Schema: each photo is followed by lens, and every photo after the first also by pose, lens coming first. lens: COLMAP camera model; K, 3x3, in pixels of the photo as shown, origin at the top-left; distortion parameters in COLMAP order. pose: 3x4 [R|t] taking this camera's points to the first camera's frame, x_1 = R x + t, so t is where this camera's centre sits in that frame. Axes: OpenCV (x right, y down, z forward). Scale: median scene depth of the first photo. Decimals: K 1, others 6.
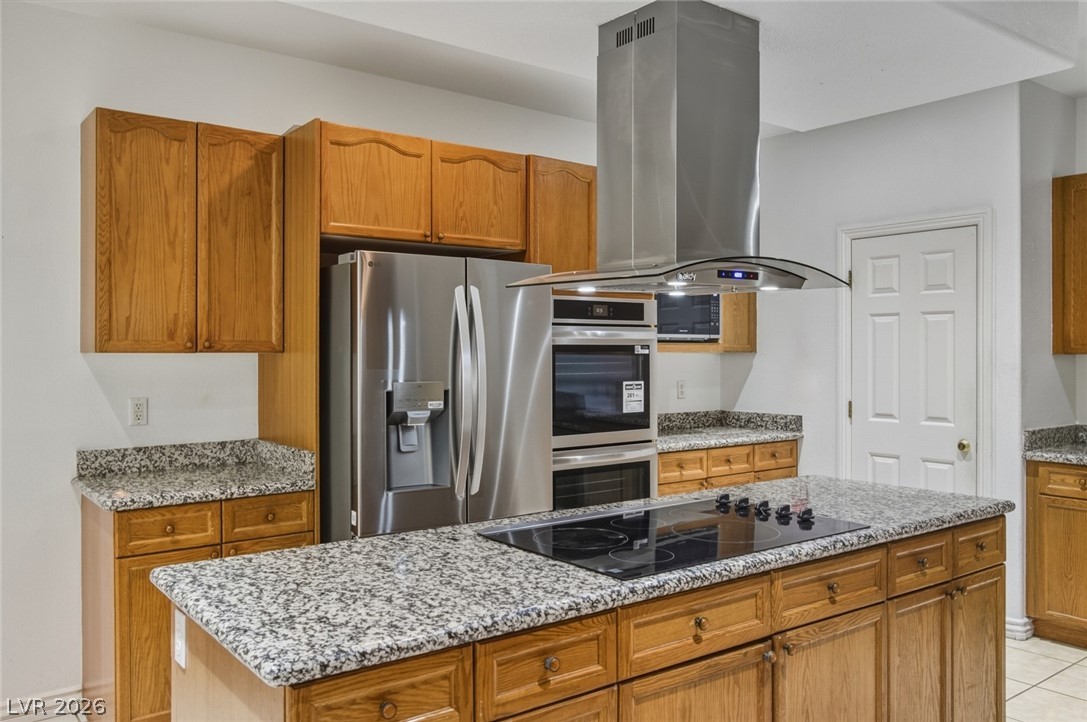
lens RADIAL K [[863.3, 0, 540.1], [0, 863.3, 355.3], [0, 0, 1]] dist [-0.009617, -0.002697]
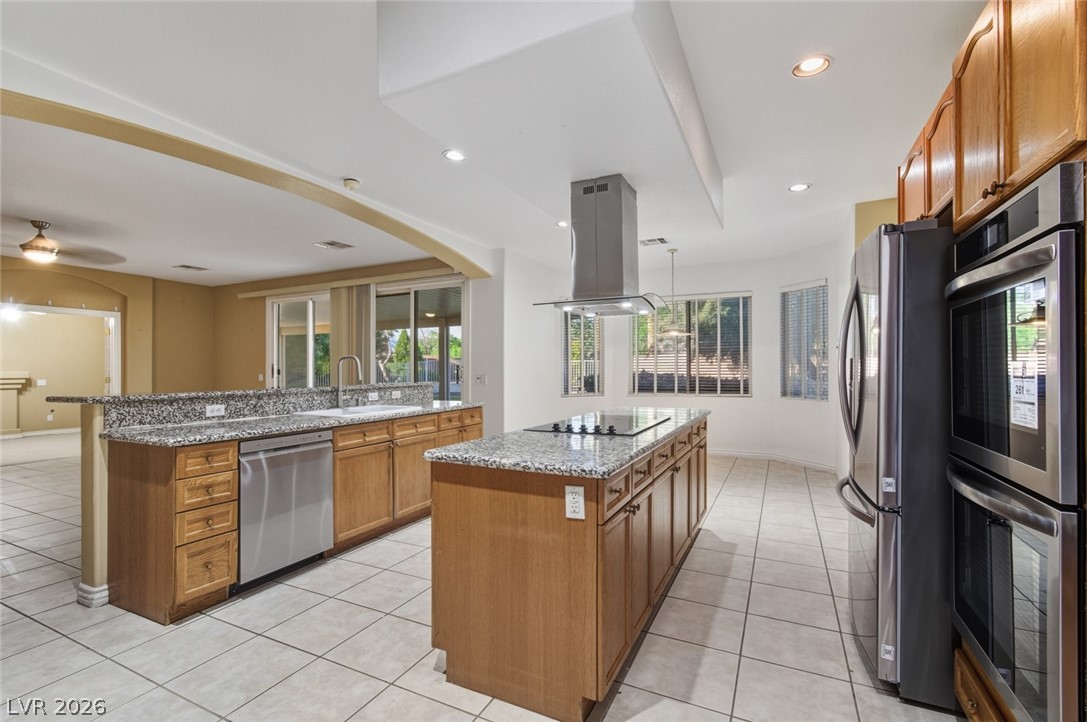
lens RADIAL K [[482.1, 0, 540.3], [0, 482.1, 364.9], [0, 0, 1]] dist [0.023200, -0.012884]
pose [[-0.899698, 0.005561, -0.436477, 0.570426], [0.006423, 0.999979, -0.000499, 0.037842], [0.436465, -0.003252, -0.899715, 1.386362]]
